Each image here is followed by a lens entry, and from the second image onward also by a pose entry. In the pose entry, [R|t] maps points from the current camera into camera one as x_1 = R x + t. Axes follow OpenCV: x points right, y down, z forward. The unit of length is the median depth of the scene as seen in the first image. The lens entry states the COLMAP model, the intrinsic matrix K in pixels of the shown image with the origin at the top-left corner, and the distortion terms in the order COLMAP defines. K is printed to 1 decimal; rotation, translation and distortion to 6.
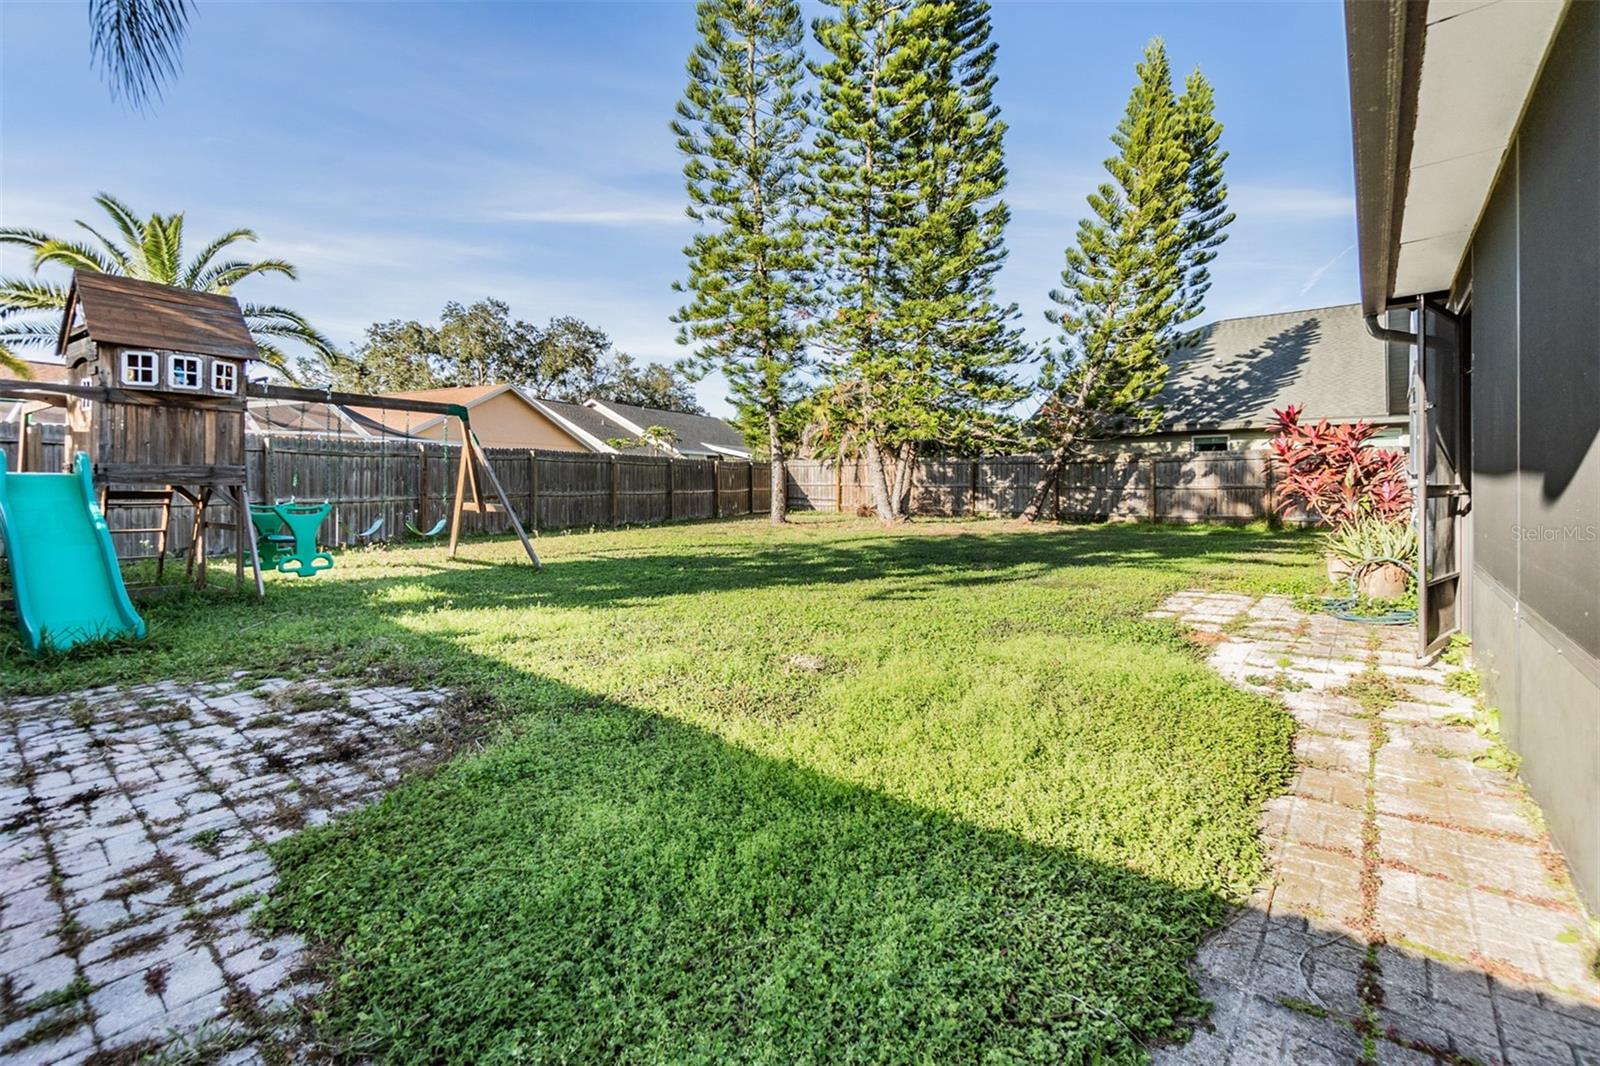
lens RADIAL K [[701.8, 0, 771.4], [0, 701.8, 499.6], [0, 0, 1]] dist [0.009140, 0.000040]
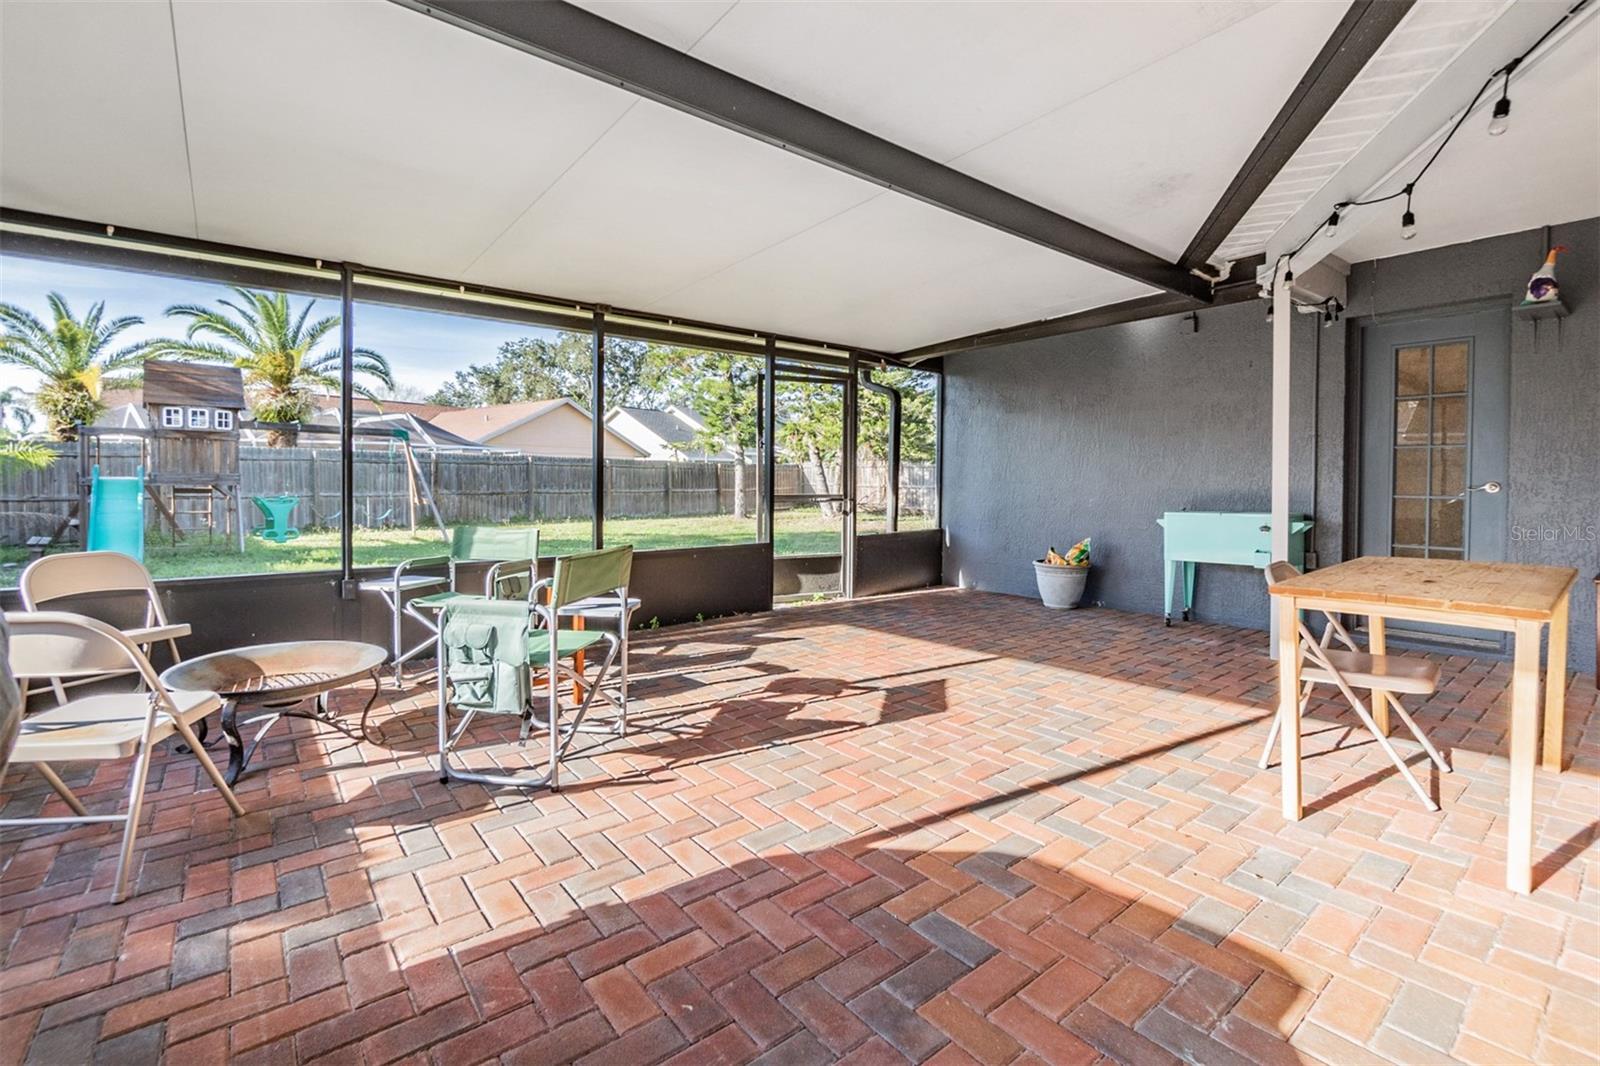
lens RADIAL K [[699.7, 0, 791.1], [0, 699.7, 501.3], [0, 0, 1]] dist [-0.006184, 0.000911]
pose [[0.983608, 0.012579, -0.179883, 0.272023], [-0.011604, 0.999912, 0.006476, -0.002993], [0.179949, -0.004282, 0.983667, -0.120524]]
